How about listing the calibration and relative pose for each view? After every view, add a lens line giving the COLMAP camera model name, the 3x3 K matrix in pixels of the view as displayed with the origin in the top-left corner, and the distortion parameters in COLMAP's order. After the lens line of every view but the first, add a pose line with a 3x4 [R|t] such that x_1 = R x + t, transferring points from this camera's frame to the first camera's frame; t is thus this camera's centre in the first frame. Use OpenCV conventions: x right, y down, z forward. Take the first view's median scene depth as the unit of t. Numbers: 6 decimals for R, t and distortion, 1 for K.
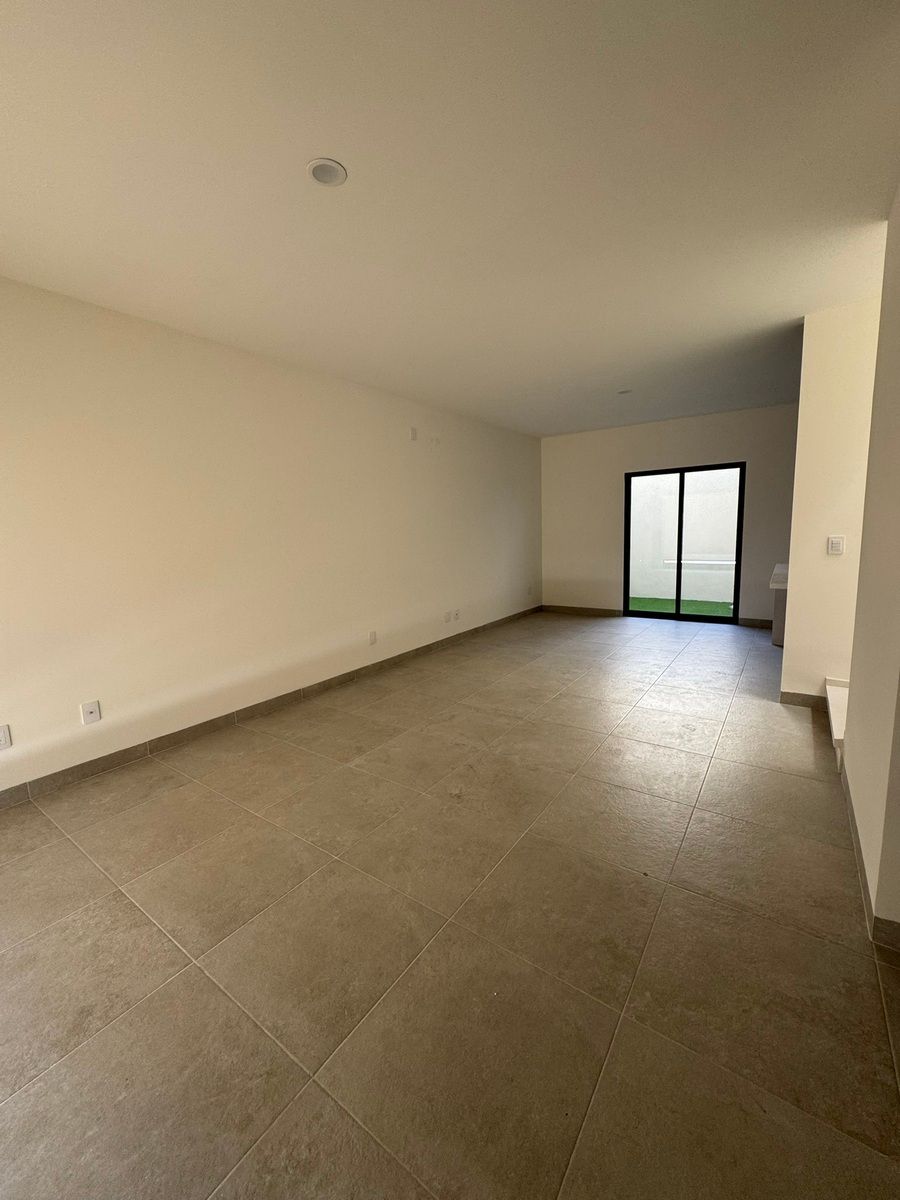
lens RADIAL K [[476.5, 0, 449.0], [0, 476.5, 598.1], [0, 0, 1]] dist [-0.001277, -0.000125]
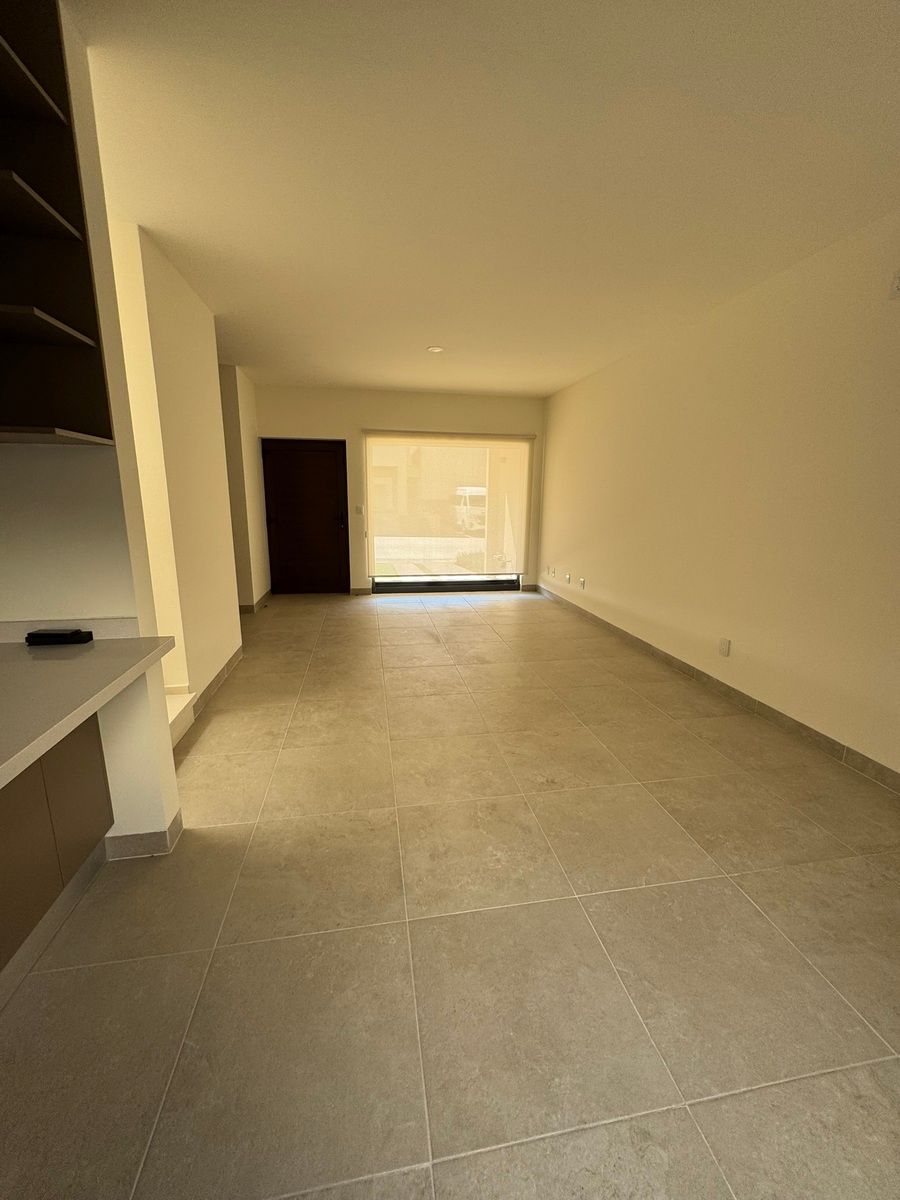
lens RADIAL K [[476.5, 0, 450.4], [0, 476.5, 599.8], [0, 0, 1]] dist [-0.001277, -0.000125]
pose [[-0.708798, 0.171991, -0.684123, 0.649993], [-0.087014, 0.941098, 0.326748, -0.193481], [0.700024, 0.291127, -0.652082, 1.216881]]
